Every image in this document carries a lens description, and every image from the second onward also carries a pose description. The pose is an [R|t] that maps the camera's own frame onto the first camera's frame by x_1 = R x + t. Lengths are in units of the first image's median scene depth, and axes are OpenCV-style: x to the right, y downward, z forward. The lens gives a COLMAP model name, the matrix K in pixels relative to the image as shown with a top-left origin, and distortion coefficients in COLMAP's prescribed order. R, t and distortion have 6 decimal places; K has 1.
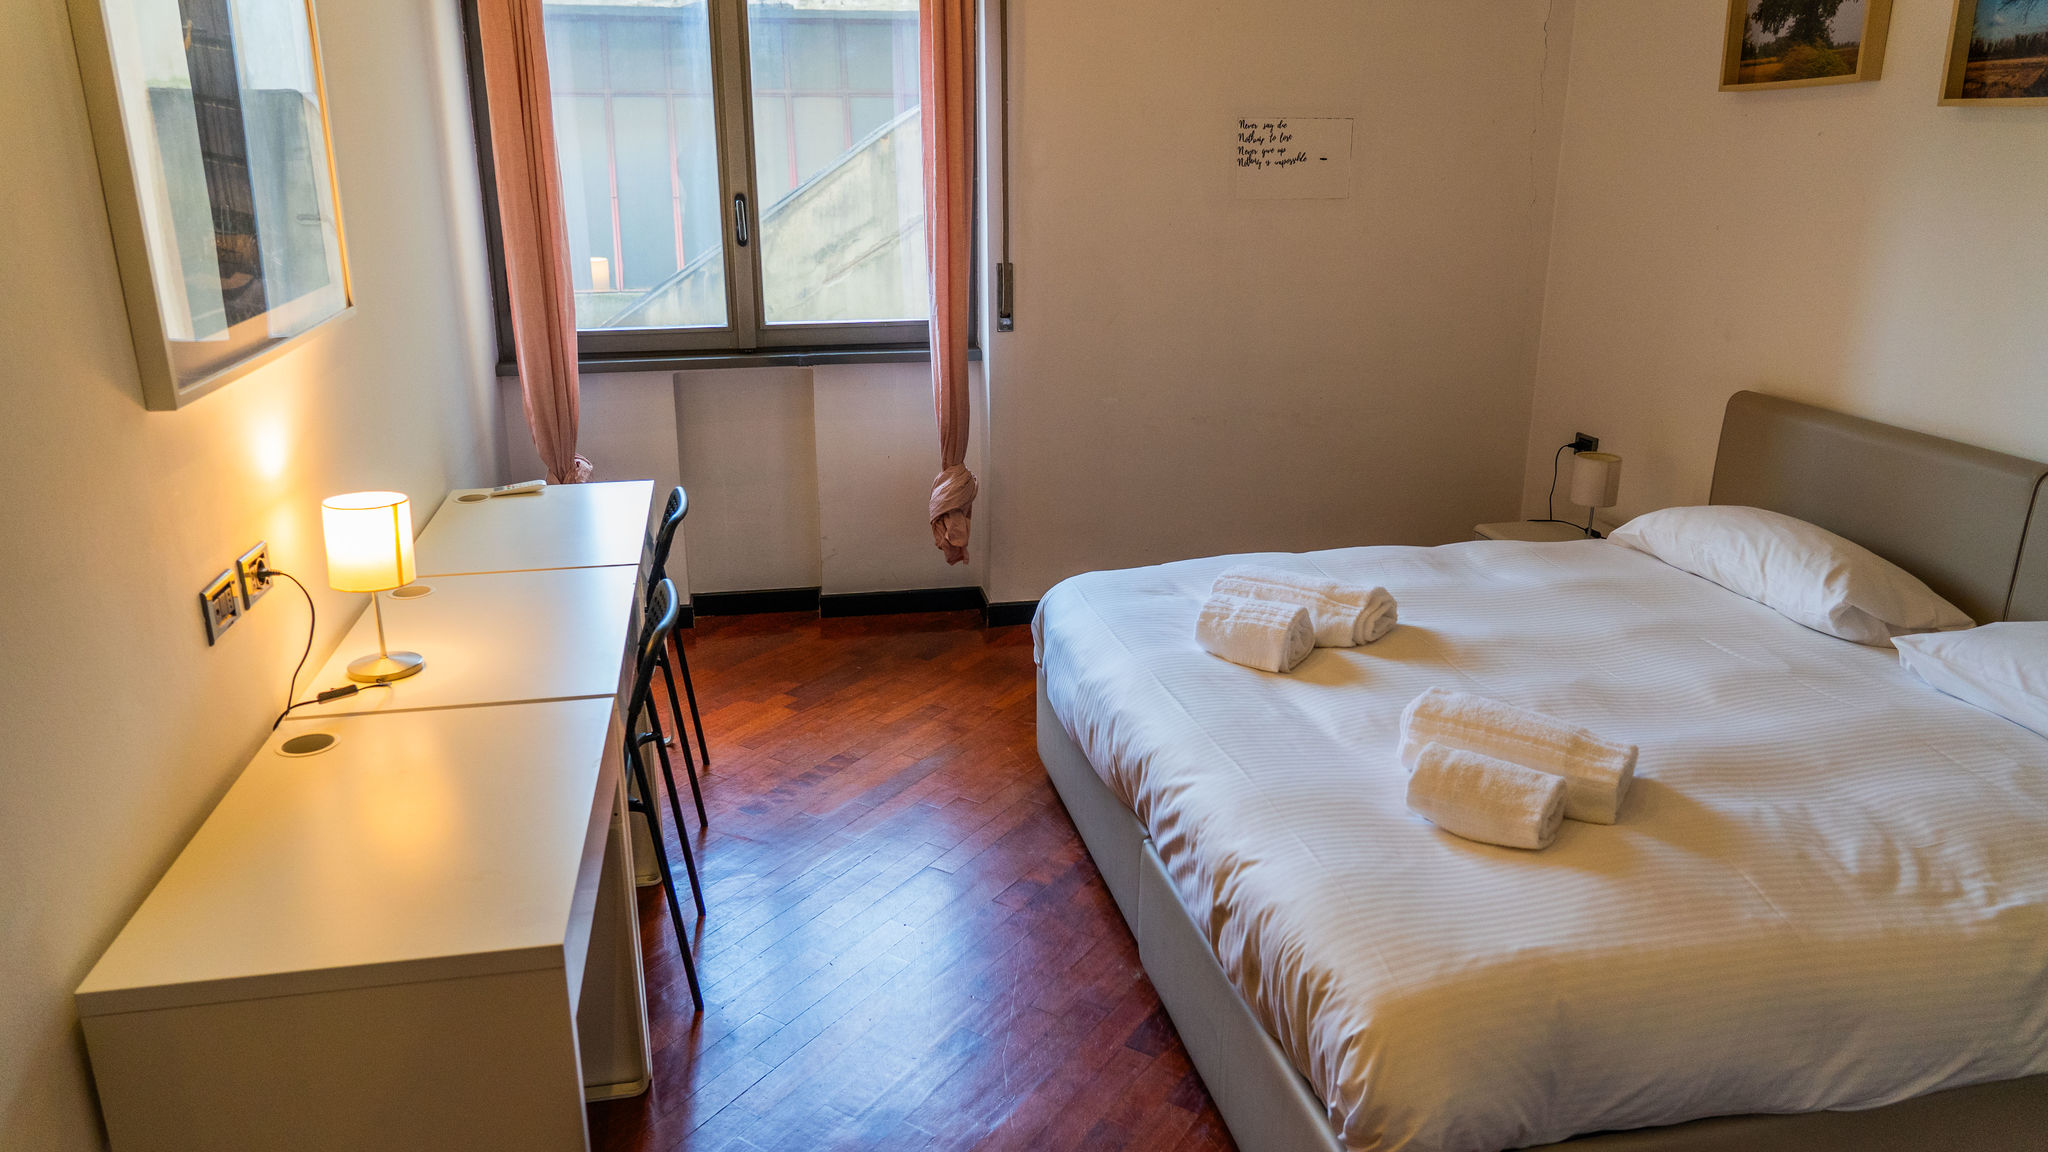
lens RADIAL K [[1389.9, 0, 1075.0], [0, 1389.9, 496.7], [0, 0, 1]] dist [-0.021173, 0.013798]
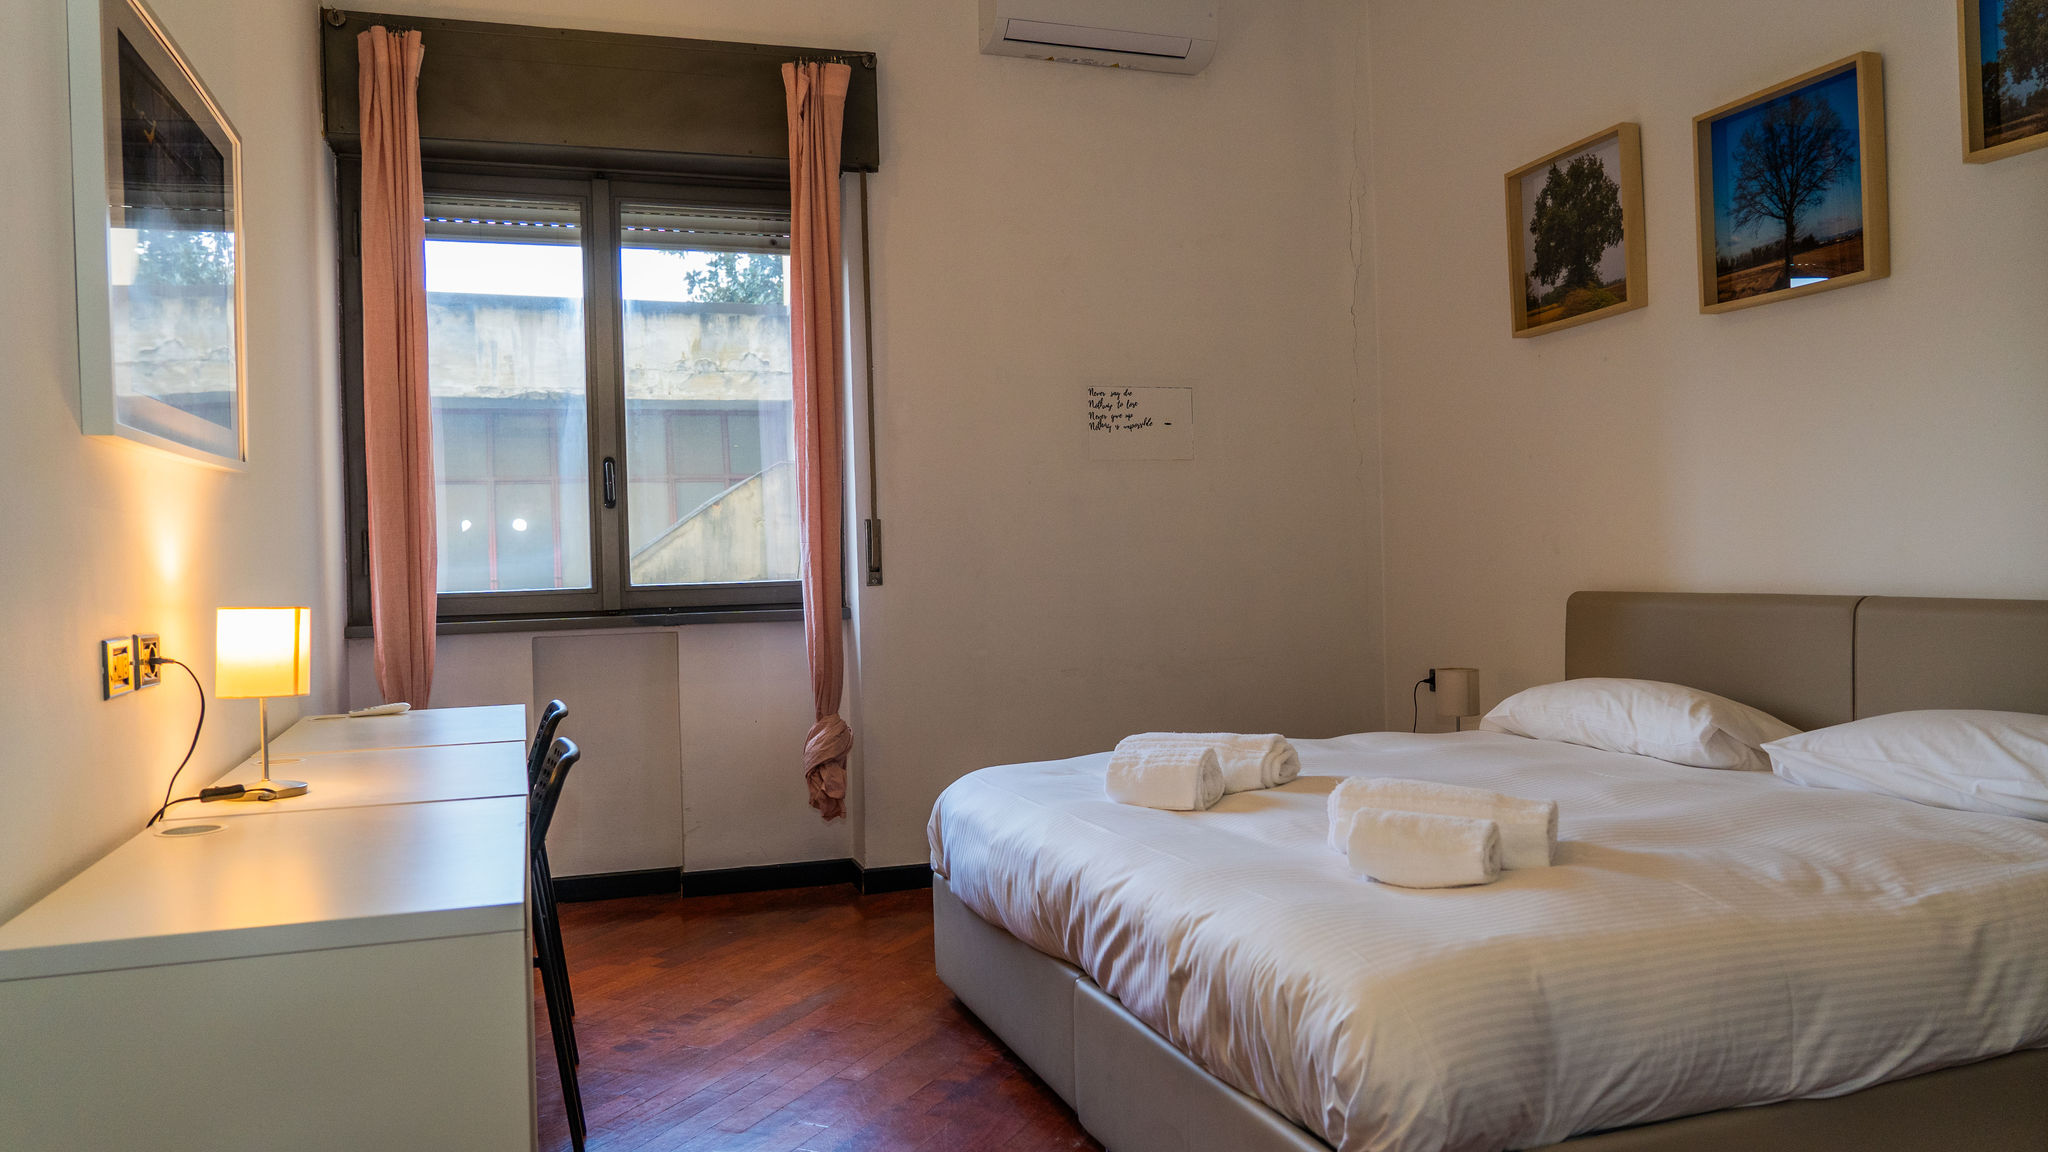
lens RADIAL K [[1389.9, 0, 1080.7], [0, 1389.9, 460.0], [0, 0, 1]] dist [-0.021173, 0.013798]
pose [[0.990986, -0.031584, 0.130189, -0.052522], [0.067819, 0.956359, -0.284215, 0.156215], [-0.115531, 0.290482, 0.949880, -0.004836]]
